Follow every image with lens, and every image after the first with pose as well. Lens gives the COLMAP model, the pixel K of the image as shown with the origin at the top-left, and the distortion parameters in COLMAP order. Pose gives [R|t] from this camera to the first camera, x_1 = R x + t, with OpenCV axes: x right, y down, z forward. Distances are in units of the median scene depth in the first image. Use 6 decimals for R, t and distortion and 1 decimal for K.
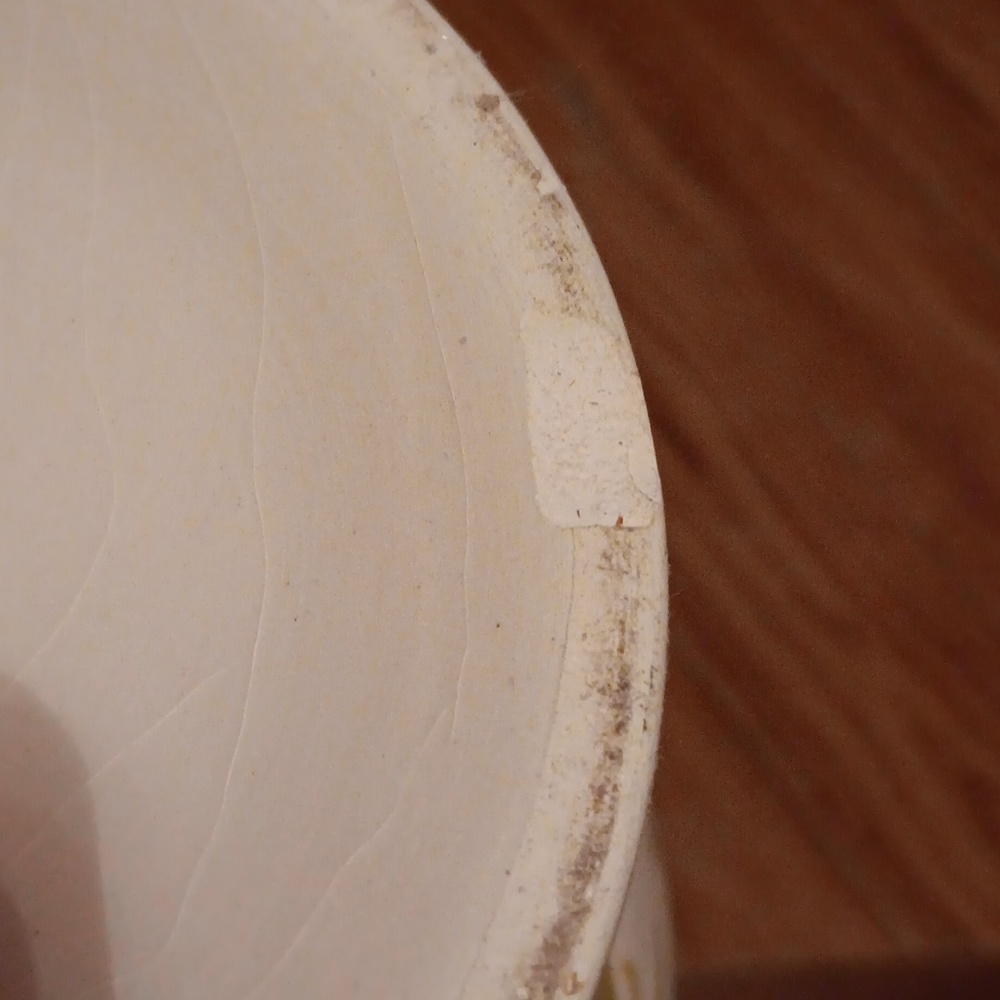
lens RADIAL K [[1773.7, 0, 502.0], [0, 1773.7, 500.4], [0, 0, 1]] dist [0.093460, 0.000000]
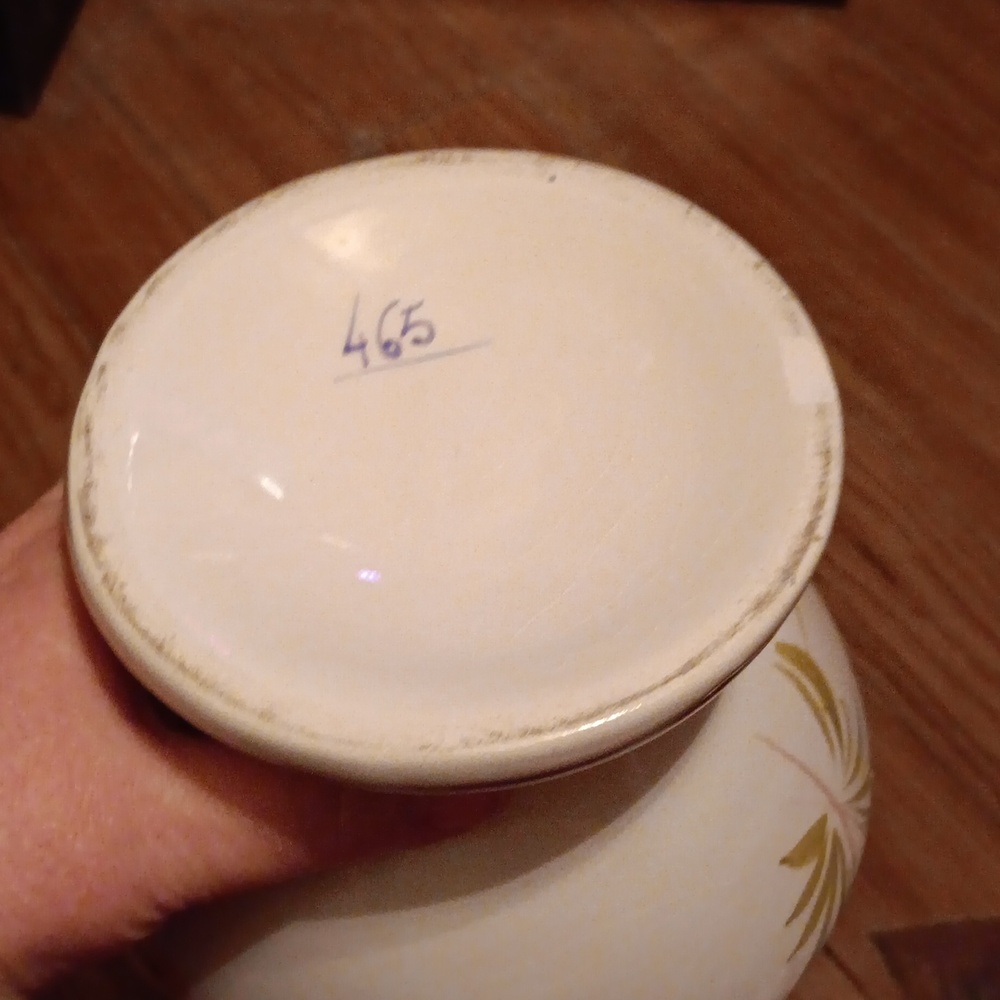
lens RADIAL K [[1773.7, 0, 541.6], [0, 1773.7, 491.4], [0, 0, 1]] dist [0.093460, 0.000000]
pose [[0.993107, -0.070774, -0.093435, -0.119478], [0.053570, 0.983065, -0.175253, 0.623784], [0.104256, 0.169040, 0.980080, -1.745930]]
